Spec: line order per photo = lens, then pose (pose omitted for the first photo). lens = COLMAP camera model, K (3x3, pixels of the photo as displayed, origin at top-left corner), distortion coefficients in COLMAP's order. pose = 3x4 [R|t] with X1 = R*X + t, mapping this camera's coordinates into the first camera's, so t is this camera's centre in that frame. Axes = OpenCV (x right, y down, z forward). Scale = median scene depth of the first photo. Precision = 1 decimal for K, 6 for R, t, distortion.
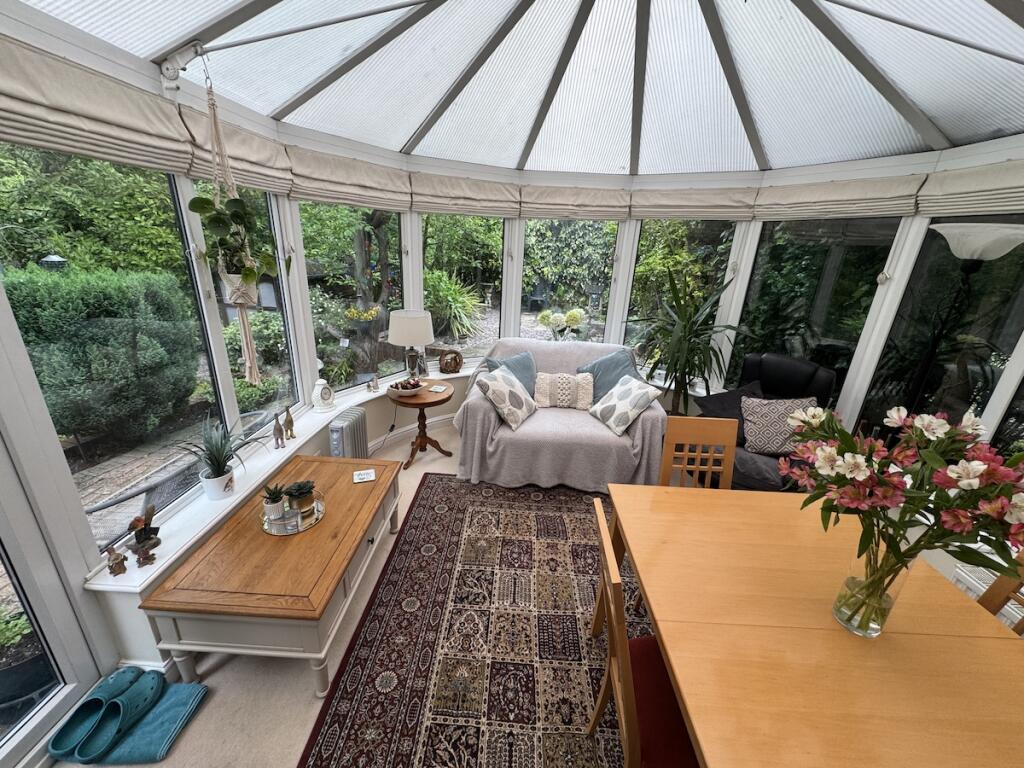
lens RADIAL K [[406.0, 0, 509.5], [0, 406.0, 378.2], [0, 0, 1]] dist [0.002414, 0.000175]
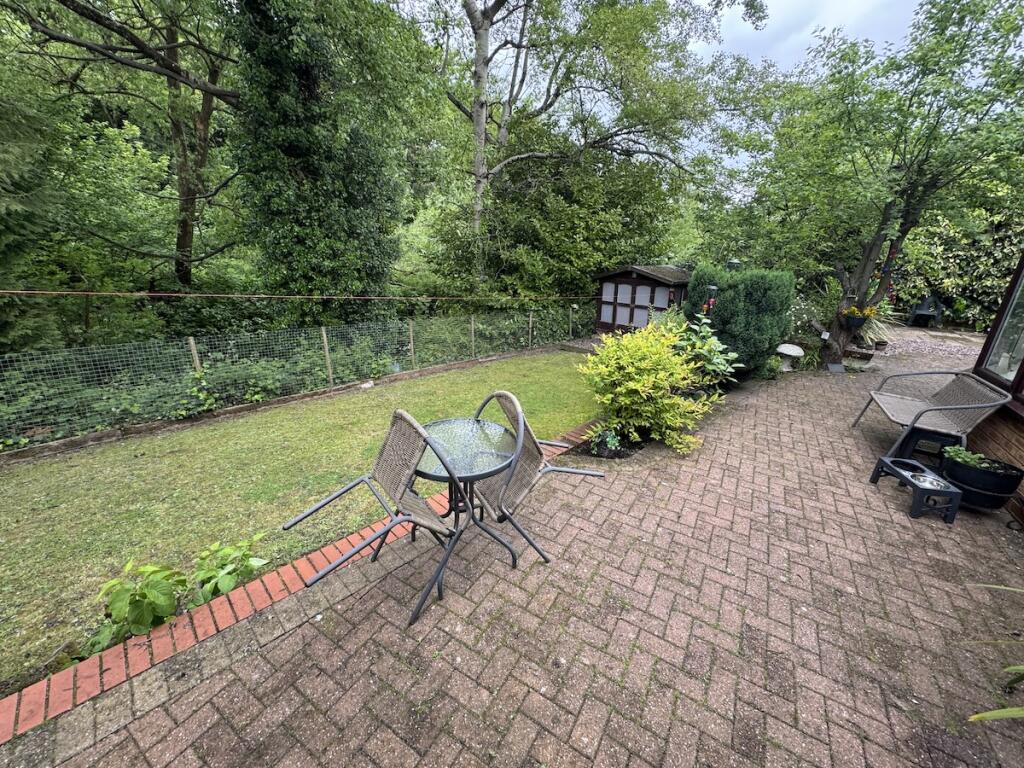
lens RADIAL K [[406.0, 0, 511.8], [0, 406.0, 382.2], [0, 0, 1]] dist [0.002414, 0.000175]
pose [[0.873553, 0.143002, -0.465247, -0.302038], [-0.148820, 0.988563, 0.024426, 0.075395], [0.463419, 0.047901, 0.884844, -0.235029]]
